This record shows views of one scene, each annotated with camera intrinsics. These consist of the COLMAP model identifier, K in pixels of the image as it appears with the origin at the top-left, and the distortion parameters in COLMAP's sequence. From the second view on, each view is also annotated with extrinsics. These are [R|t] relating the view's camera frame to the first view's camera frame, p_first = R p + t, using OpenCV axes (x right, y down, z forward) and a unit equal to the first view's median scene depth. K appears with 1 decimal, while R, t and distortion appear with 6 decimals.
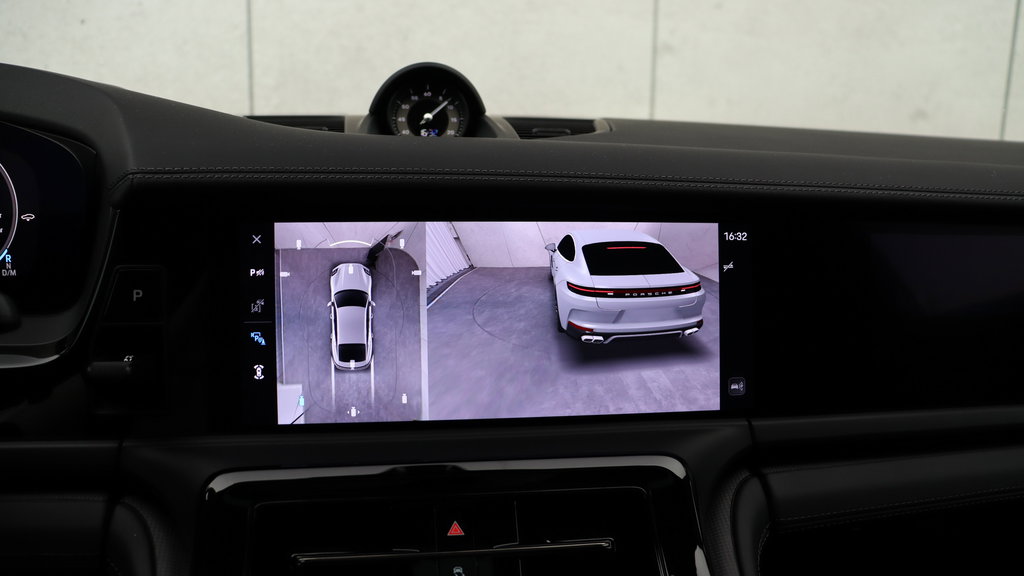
lens RADIAL K [[832.8, 0, 506.5], [0, 832.8, 333.5], [0, 0, 1]] dist [-0.164197, 0.136581]
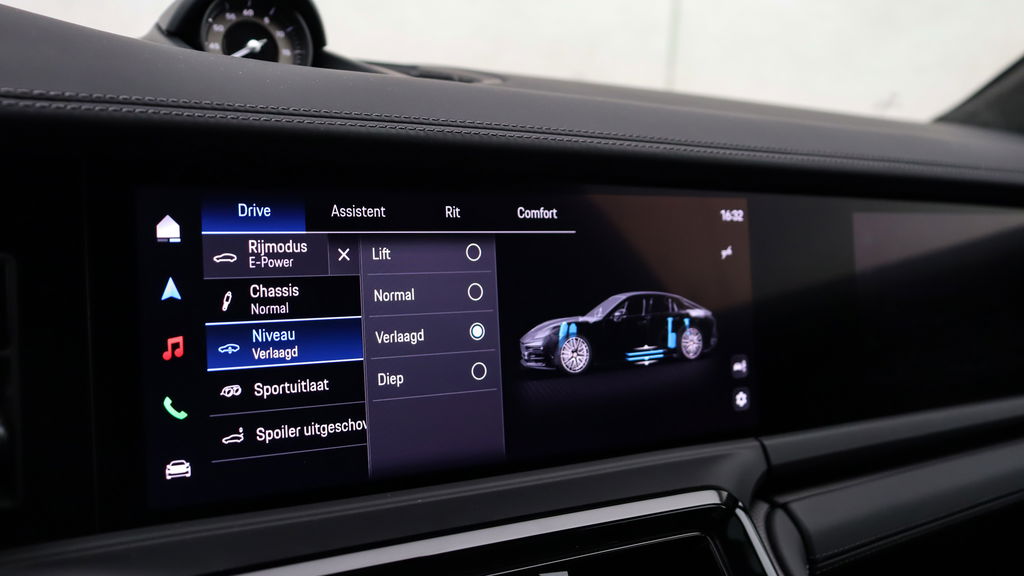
lens RADIAL K [[1112.0, 0, 514.4], [0, 1112.0, 283.2], [0, 0, 1]] dist [-0.050645, 0.000000]
pose [[0.898088, -0.020493, 0.439338, -0.405860], [0.051171, 0.996999, -0.058099, 0.002548], [-0.436829, 0.074659, 0.896441, 0.108042]]
